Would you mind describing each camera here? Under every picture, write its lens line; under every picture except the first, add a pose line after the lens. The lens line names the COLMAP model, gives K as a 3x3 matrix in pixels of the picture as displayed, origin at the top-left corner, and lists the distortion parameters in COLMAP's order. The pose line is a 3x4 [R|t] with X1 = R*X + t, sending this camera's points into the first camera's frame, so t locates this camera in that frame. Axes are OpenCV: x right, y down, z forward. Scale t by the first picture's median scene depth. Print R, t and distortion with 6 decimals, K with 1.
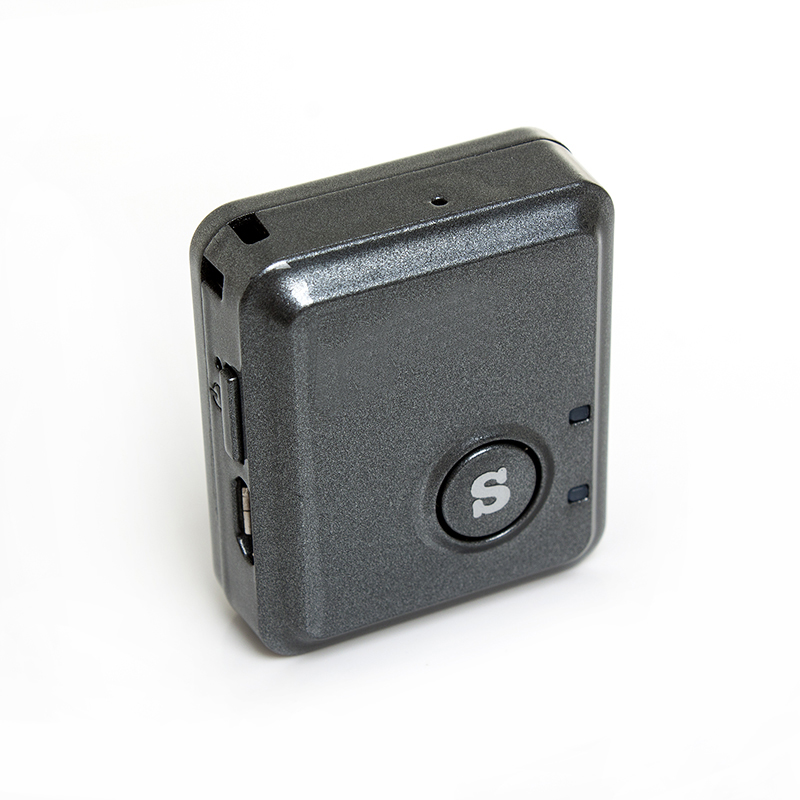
lens RADIAL K [[2772.5, 0, 400.0], [0, 2772.5, 400.0], [0, 0, 1]] dist [0.202969, 0.785690]
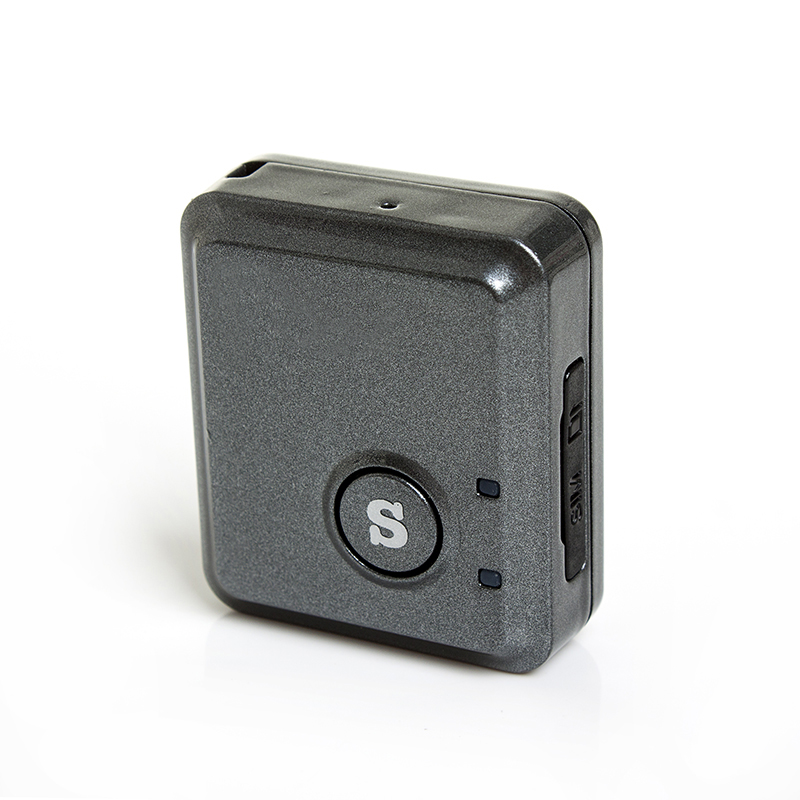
lens RADIAL K [[2772.5, 0, 400.0], [0, 2772.5, 400.0], [0, 0, 1]] dist [0.202969, 0.785690]
pose [[0.600112, 0.328010, -0.729572, 0.739960], [-0.427600, 0.902356, 0.053968, -0.061316], [0.676035, 0.279578, 0.681772, 0.324223]]
